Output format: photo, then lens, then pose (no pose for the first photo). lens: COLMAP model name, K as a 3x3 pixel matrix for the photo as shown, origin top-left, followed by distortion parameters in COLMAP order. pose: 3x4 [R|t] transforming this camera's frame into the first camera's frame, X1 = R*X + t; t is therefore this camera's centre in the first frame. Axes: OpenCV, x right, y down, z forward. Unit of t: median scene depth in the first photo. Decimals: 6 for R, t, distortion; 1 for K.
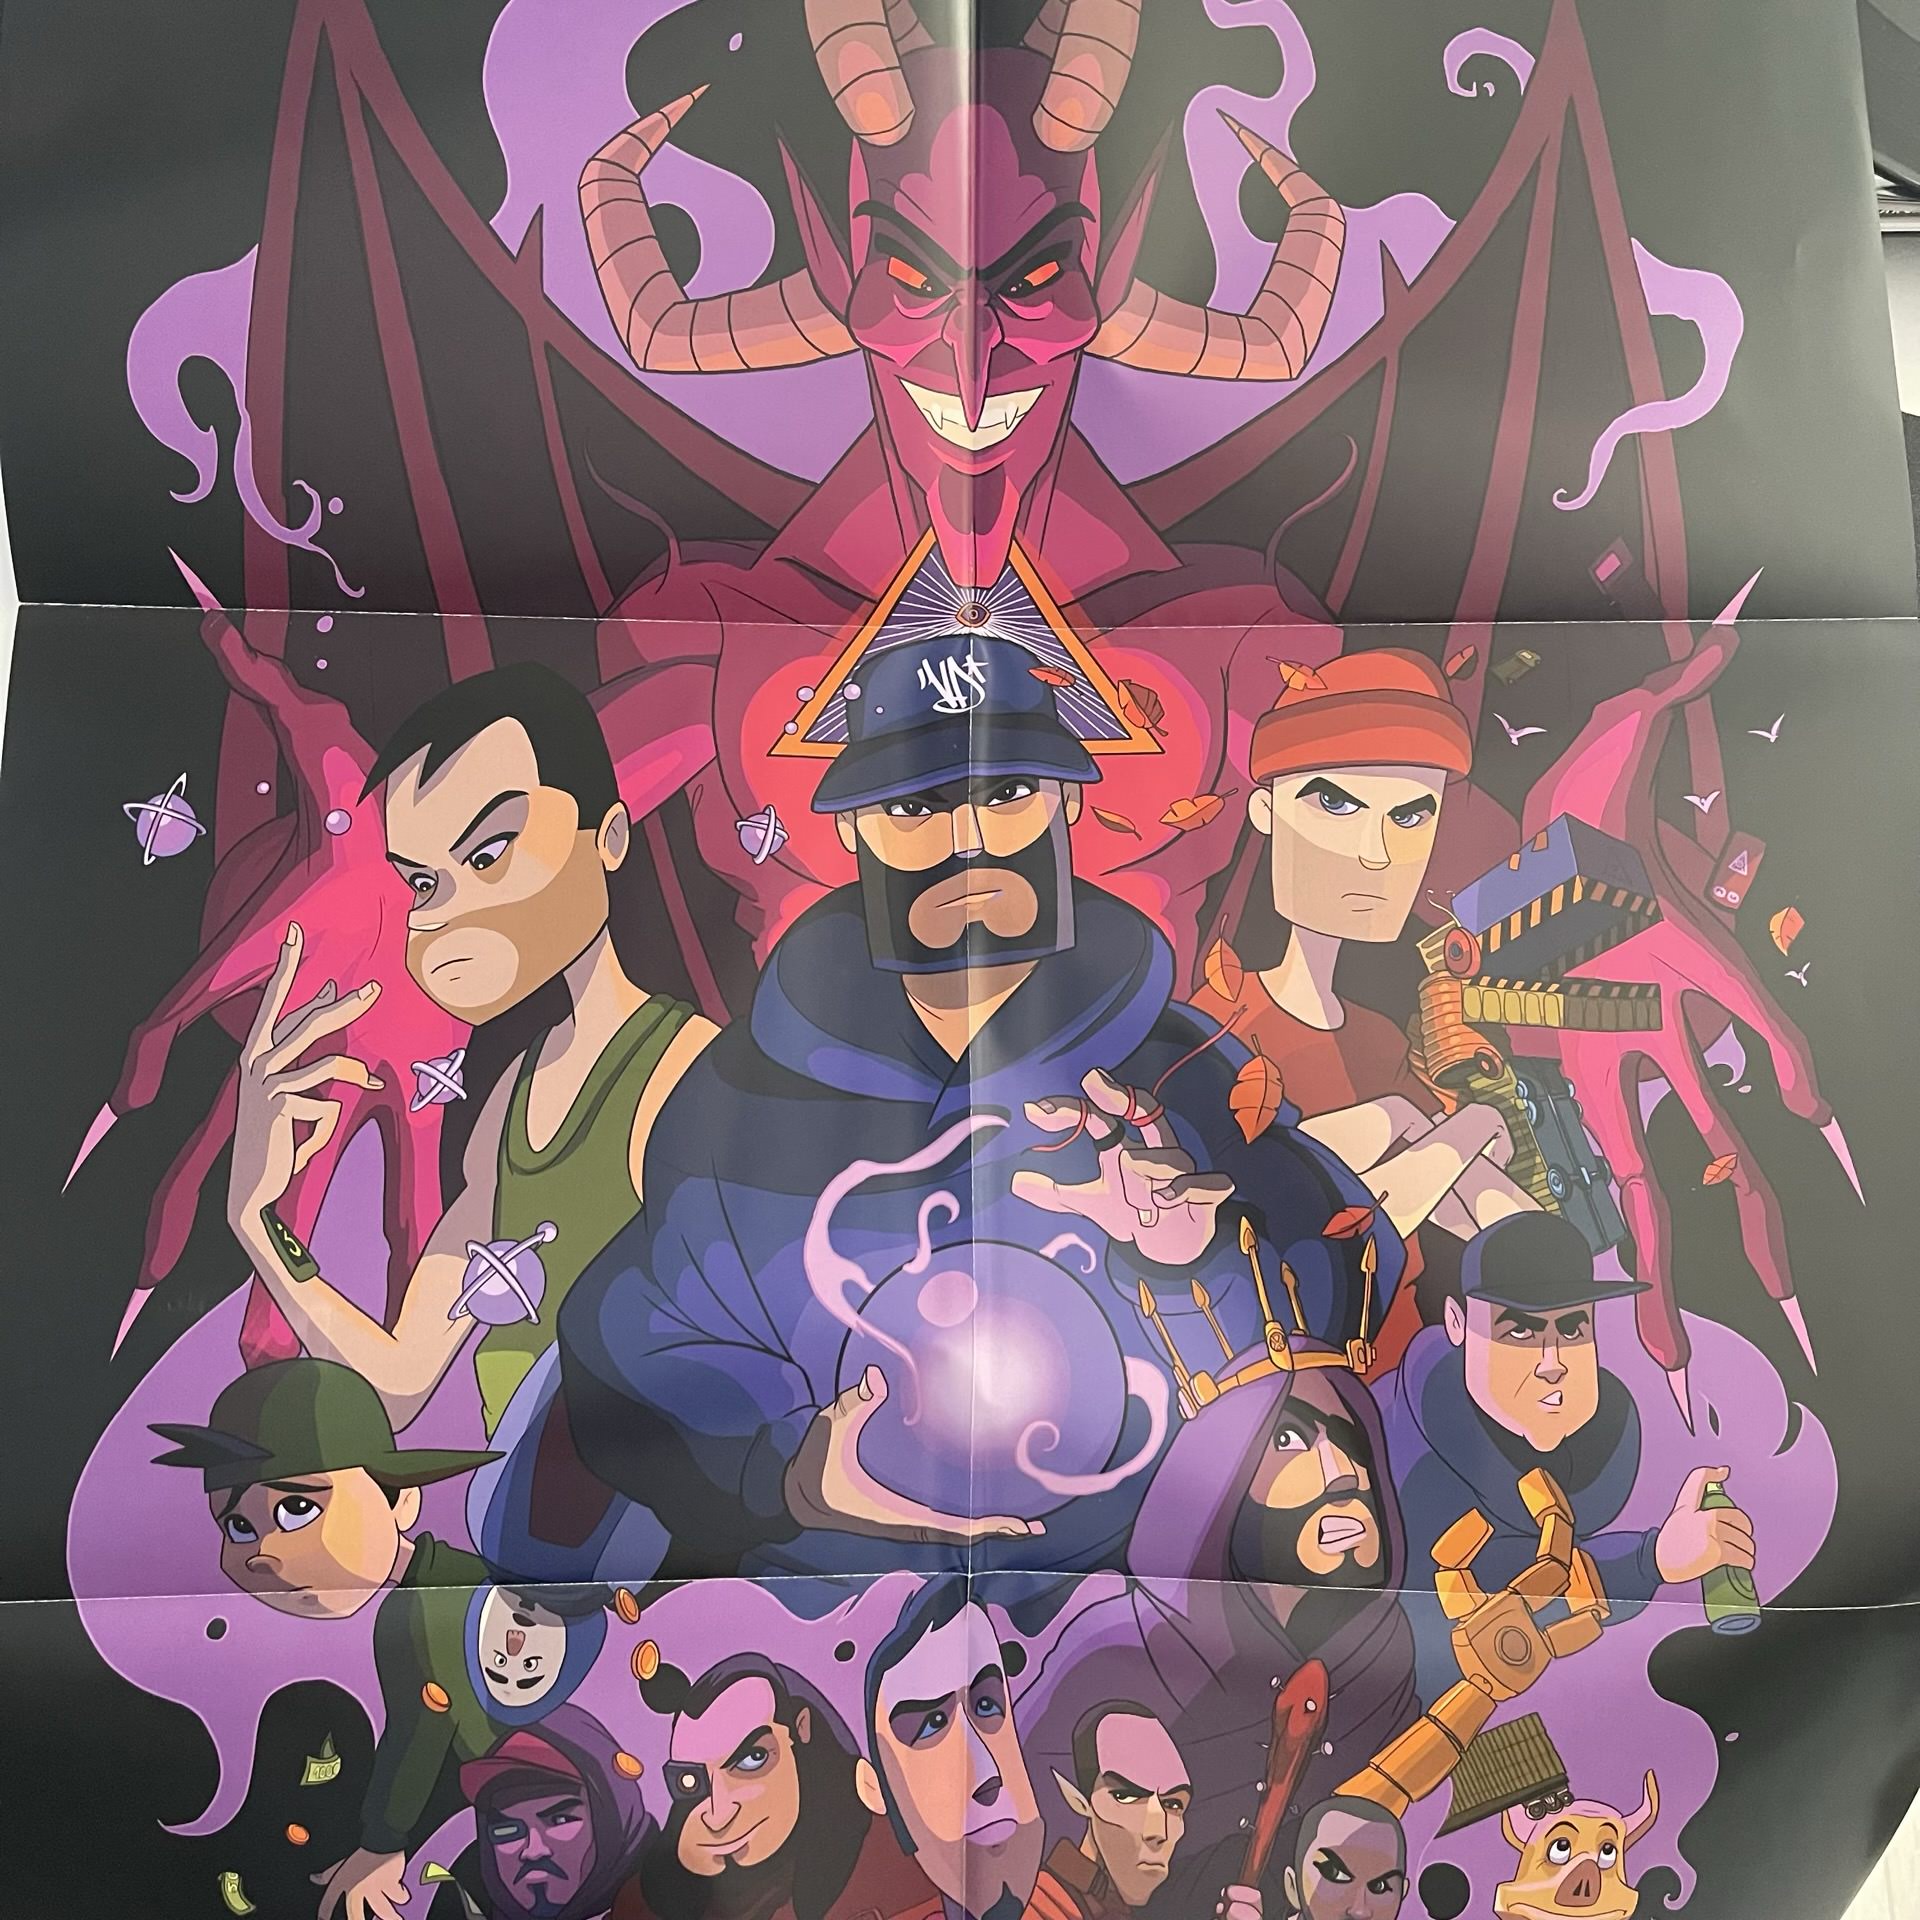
lens RADIAL K [[2029.0, 0, 960.0], [0, 2029.0, 960.0], [0, 0, 1]] dist [0.179053, -0.829248]
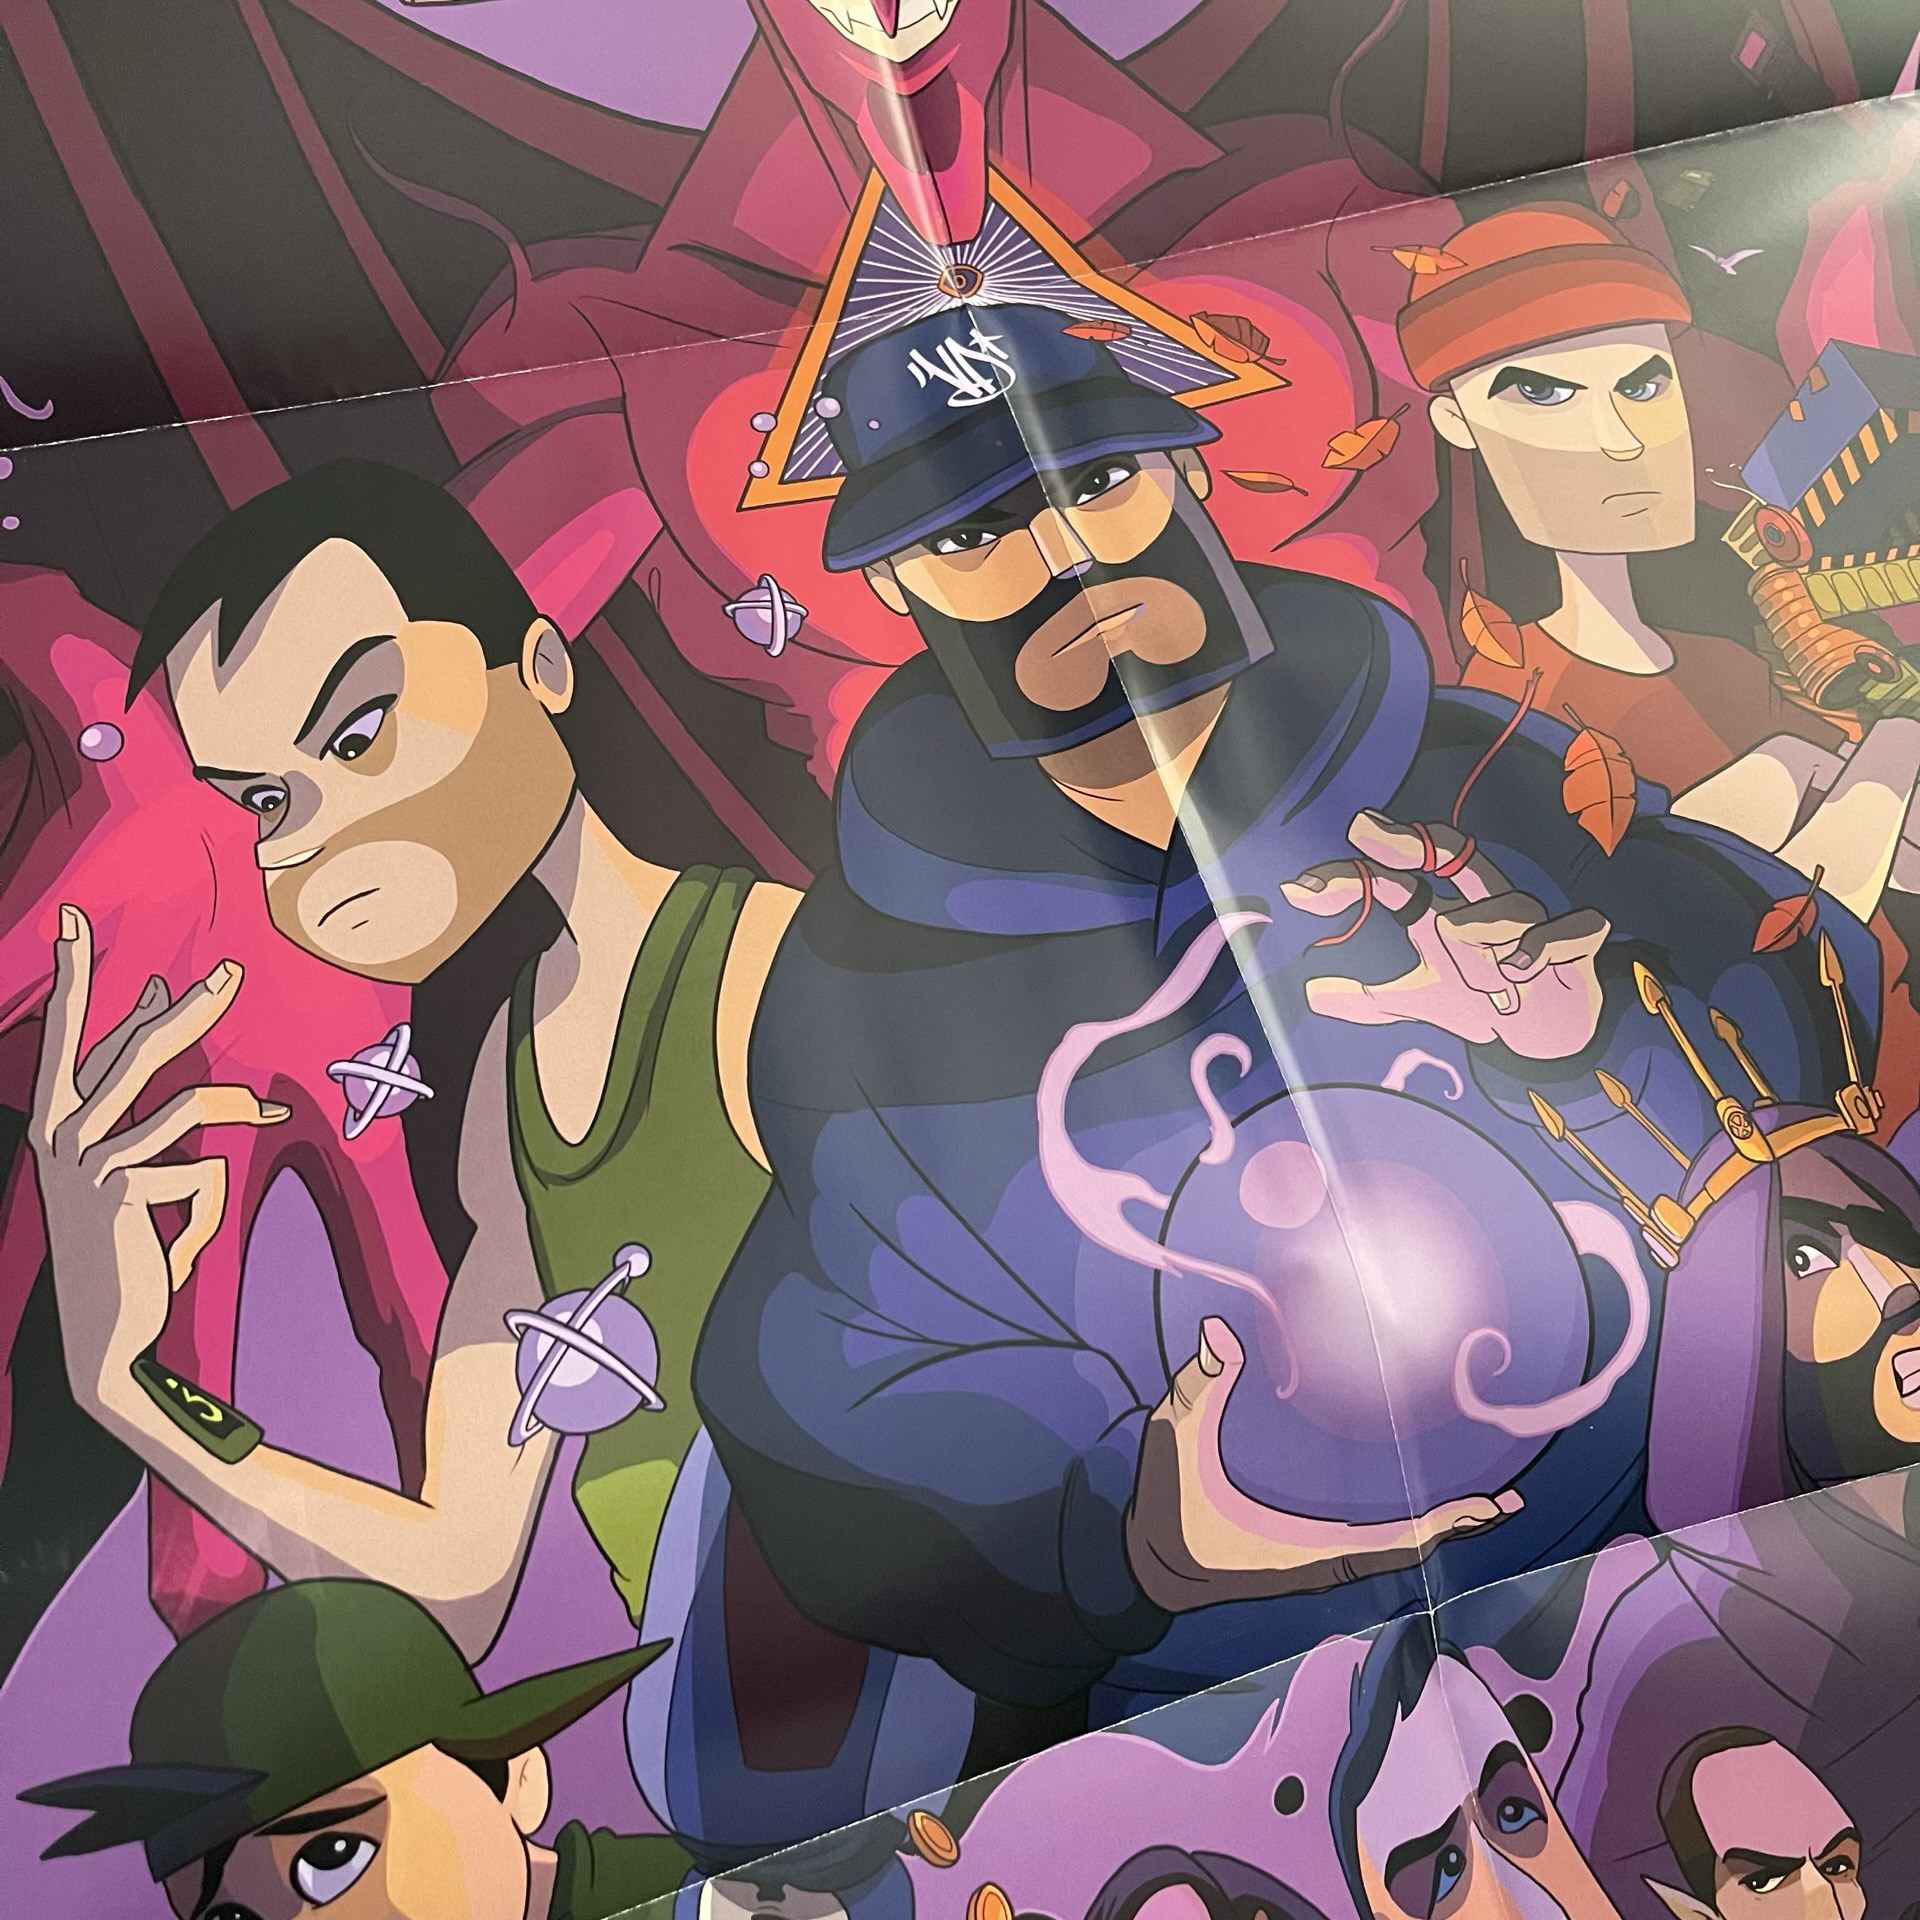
lens RADIAL K [[2040.1, 0, 960.0], [0, 2040.1, 960.0], [0, 0, 1]] dist [0.061472, -0.159985]
pose [[0.948582, -0.248973, 0.195460, -0.201895], [0.272162, 0.956826, -0.102035, 0.133188], [-0.161617, 0.149986, 0.975389, 0.377796]]
